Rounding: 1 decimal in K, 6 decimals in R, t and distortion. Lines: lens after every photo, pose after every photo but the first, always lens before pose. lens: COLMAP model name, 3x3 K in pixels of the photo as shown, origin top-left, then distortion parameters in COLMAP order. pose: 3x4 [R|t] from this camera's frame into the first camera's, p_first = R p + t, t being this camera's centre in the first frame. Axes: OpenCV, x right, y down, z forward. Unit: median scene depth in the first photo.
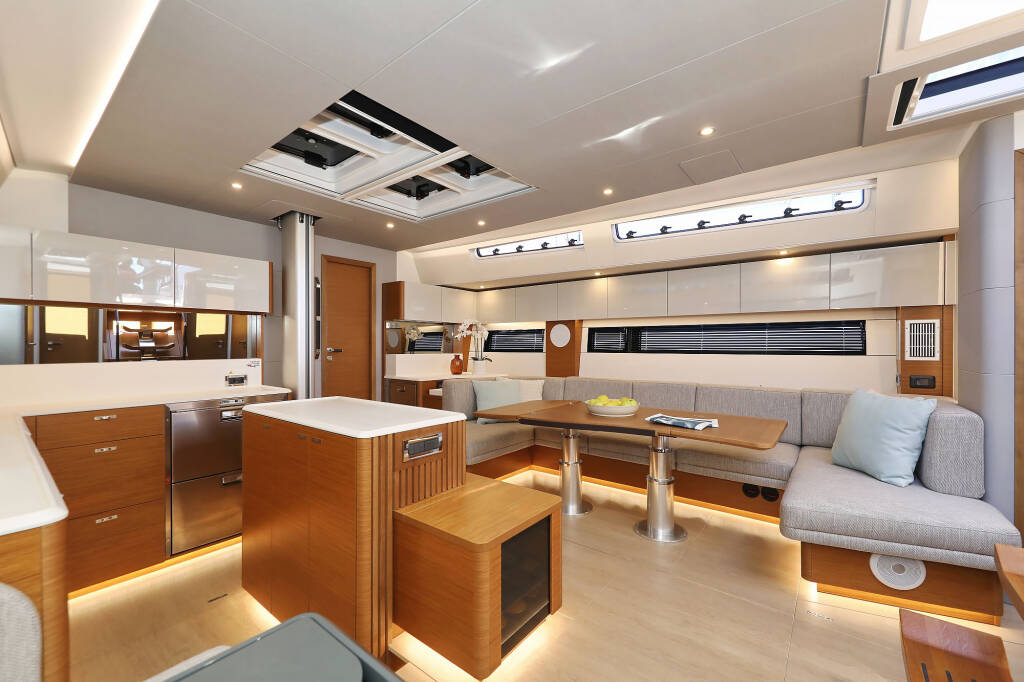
lens RADIAL K [[407.6, 0, 510.6], [0, 407.6, 343.1], [0, 0, 1]] dist [0.002660, 0.000188]
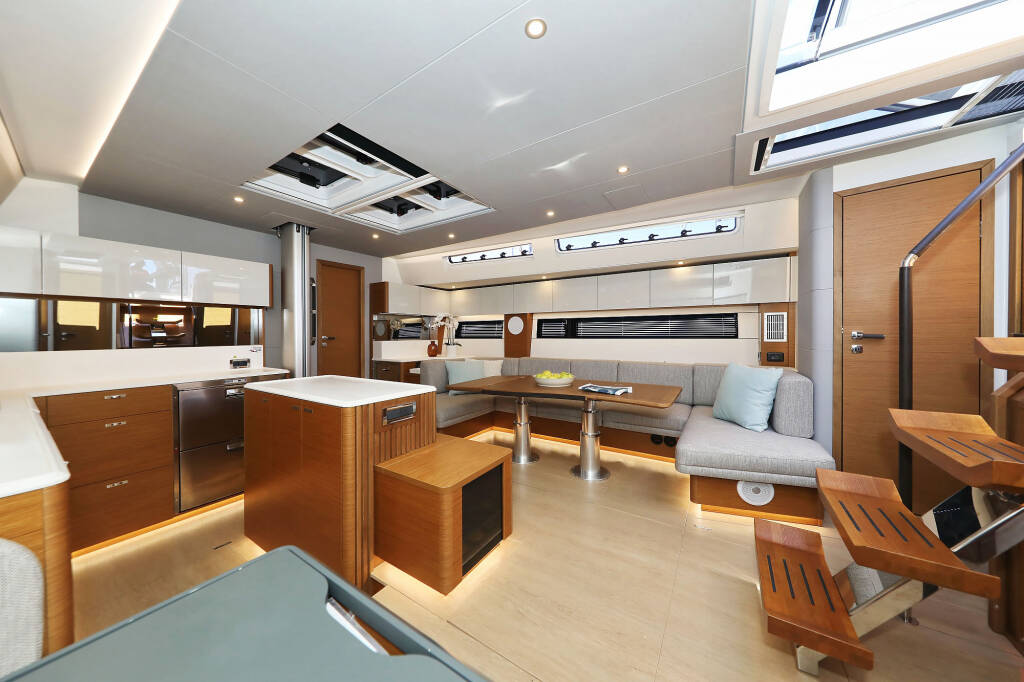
lens RADIAL K [[320.9, 0, 512.0], [0, 320.9, 334.1], [0, 0, 1]] dist [0.000574, -0.000363]
pose [[0.995309, -0.009047, 0.096318, 0.020772], [0.008528, 0.999947, 0.005801, 0.005602], [-0.096365, -0.004953, 0.995334, -0.004676]]
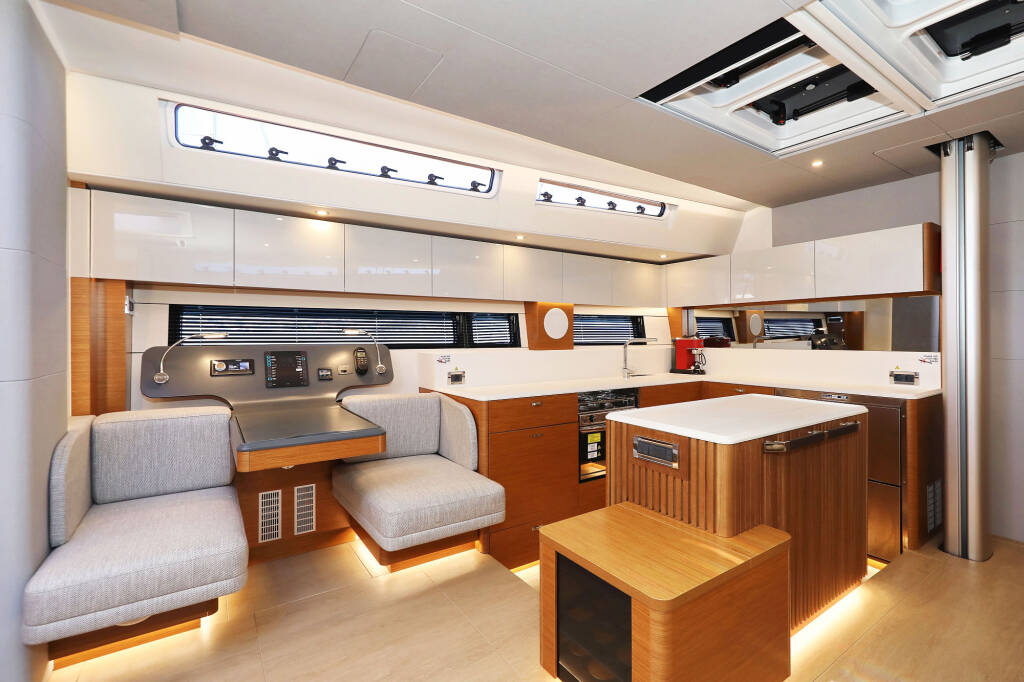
lens RADIAL K [[468.7, 0, 528.6], [0, 468.7, 333.3], [0, 0, 1]] dist [0.005372, -0.000079]
pose [[-0.293685, -0.000735, -0.955902, 0.528831], [0.005419, 0.999982, -0.002434, 0.000819], [0.955887, -0.005895, -0.293676, 0.656664]]
